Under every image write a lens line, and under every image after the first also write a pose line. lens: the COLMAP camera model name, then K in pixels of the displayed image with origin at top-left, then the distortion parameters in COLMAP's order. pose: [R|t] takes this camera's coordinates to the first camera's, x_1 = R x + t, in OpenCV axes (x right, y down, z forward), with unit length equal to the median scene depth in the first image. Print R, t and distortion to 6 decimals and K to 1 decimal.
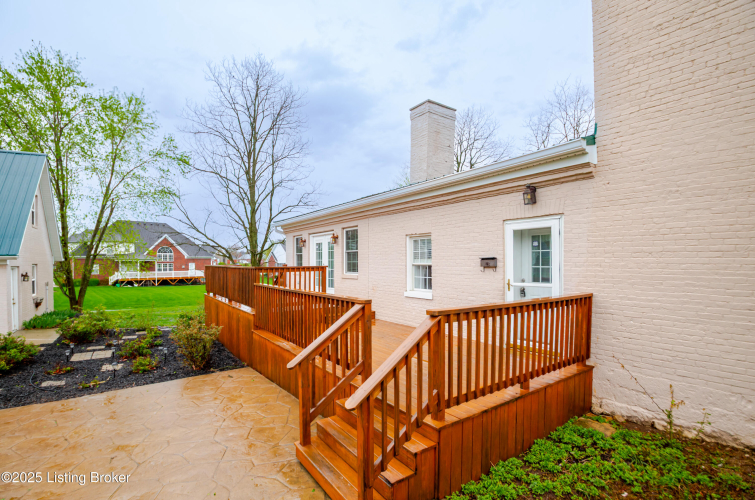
lens RADIAL K [[364.5, 0, 357.3], [0, 364.5, 264.8], [0, 0, 1]] dist [0.000568, -0.000397]
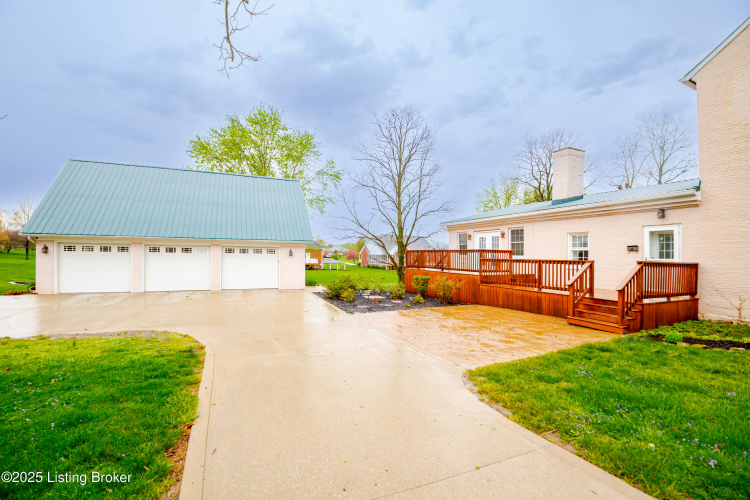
lens RADIAL K [[325.7, 0, 373.2], [0, 325.7, 250.7], [0, 0, 1]] dist [-0.011909, -0.000970]
pose [[0.986781, 0.015343, -0.161334, -0.525471], [-0.018650, 0.999645, -0.019002, 0.048007], [0.160985, 0.021760, 0.986717, -0.653217]]
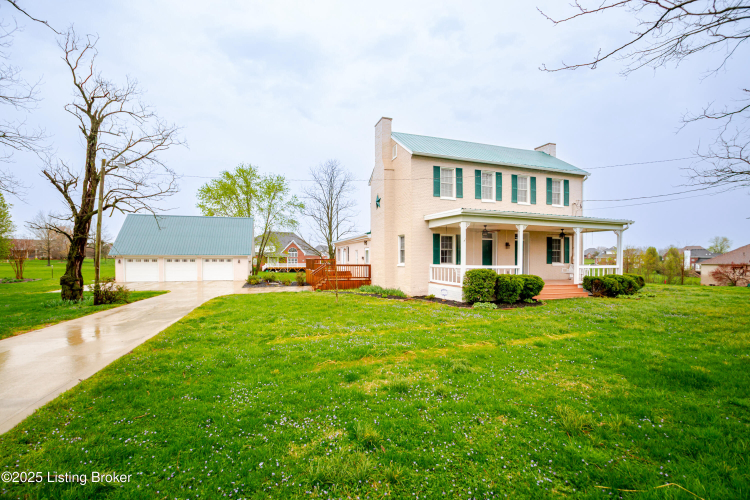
lens RADIAL K [[305.0, 0, 367.7], [0, 305.0, 262.7], [0, 0, 1]] dist [-0.000477, -0.000213]
pose [[0.970345, 0.006390, -0.241640, 0.991886], [-0.004360, 0.999951, 0.008936, 0.014634], [0.241685, -0.007618, 0.970325, -1.875837]]
